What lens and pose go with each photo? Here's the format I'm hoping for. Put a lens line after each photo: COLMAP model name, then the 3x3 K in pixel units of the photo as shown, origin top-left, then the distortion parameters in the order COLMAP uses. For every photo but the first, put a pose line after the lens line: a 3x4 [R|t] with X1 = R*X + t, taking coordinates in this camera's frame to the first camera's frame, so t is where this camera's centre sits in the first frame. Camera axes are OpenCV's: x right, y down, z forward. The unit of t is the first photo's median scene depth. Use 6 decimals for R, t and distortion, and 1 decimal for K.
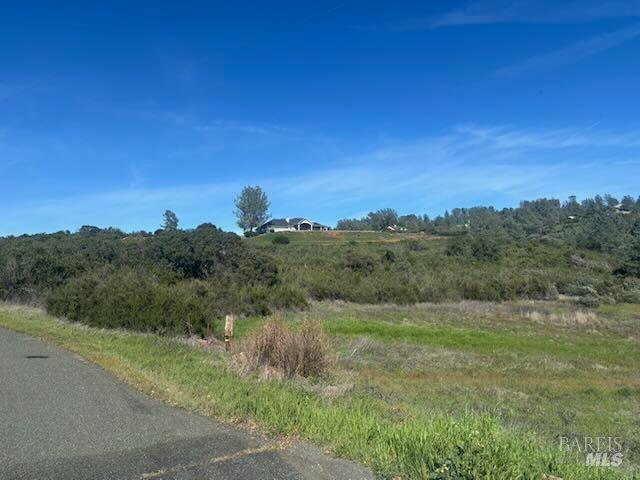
lens RADIAL K [[478.7, 0, 316.2], [0, 478.7, 241.2], [0, 0, 1]] dist [0.005472, -0.012899]
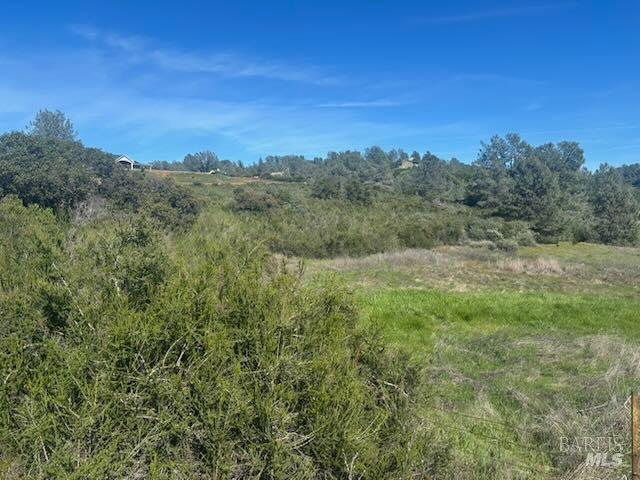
lens RADIAL K [[478.7, 0, 317.5], [0, 478.7, 240.1], [0, 0, 1]] dist [0.005472, -0.012899]
pose [[0.917059, -0.024724, 0.397984, -0.048279], [-0.017071, 0.994727, 0.101130, 0.008519], [-0.398386, -0.099536, 0.911801, 0.094515]]
